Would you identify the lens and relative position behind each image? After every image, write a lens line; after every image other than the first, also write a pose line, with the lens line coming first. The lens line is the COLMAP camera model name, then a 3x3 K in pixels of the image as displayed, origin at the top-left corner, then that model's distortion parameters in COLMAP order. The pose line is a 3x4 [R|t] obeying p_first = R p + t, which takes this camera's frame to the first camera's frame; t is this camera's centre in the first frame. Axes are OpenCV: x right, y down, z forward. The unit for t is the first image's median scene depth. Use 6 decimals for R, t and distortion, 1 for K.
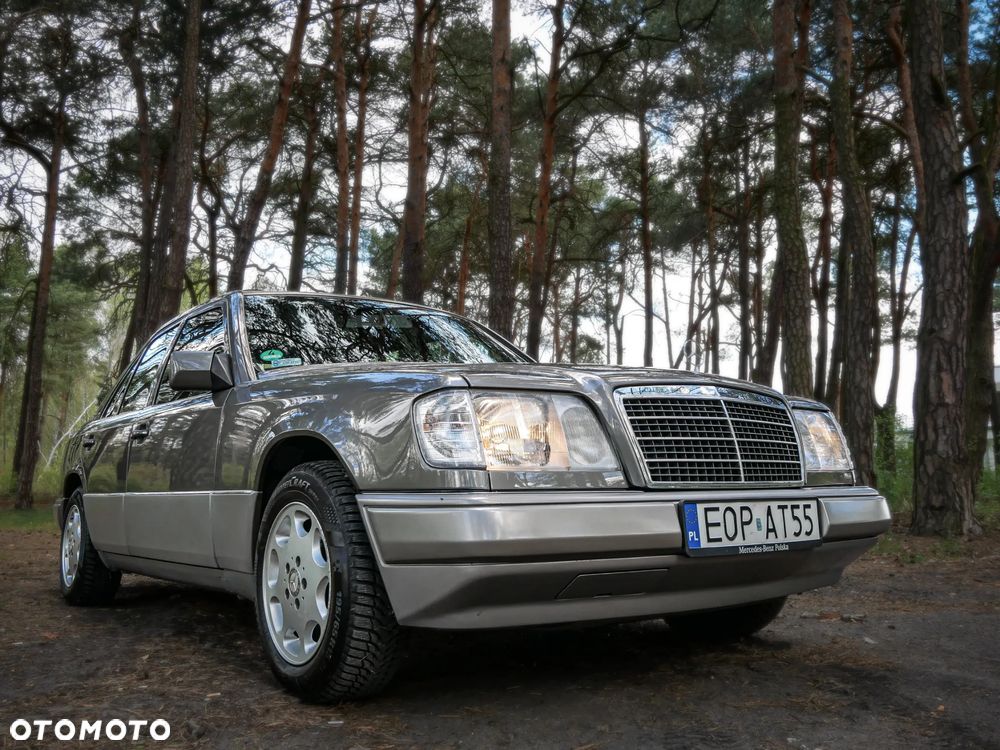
lens RADIAL K [[937.5, 0, 499.1], [0, 937.5, 375.8], [0, 0, 1]] dist [-0.021391, 0.013148]
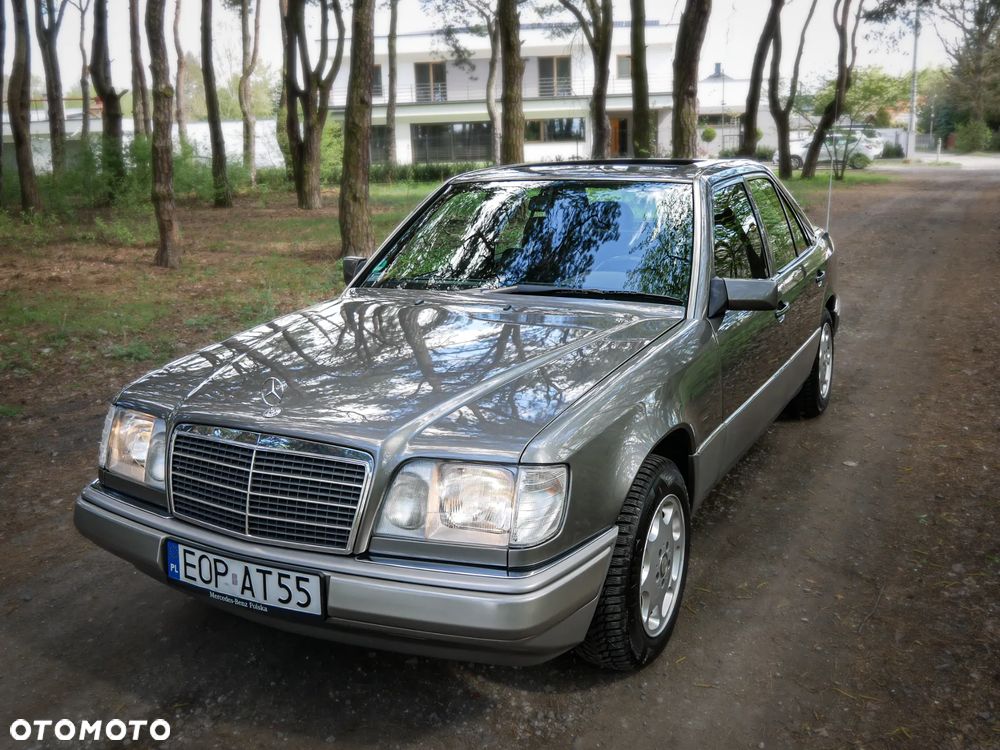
lens RADIAL K [[937.5, 0, 499.1], [0, 937.5, 375.8], [0, 0, 1]] dist [-0.021391, 0.013148]
pose [[0.430580, 0.217704, -0.875903, 1.284227], [0.128977, 0.945671, 0.298448, -0.333609], [0.893289, -0.241477, 0.379109, 0.931223]]
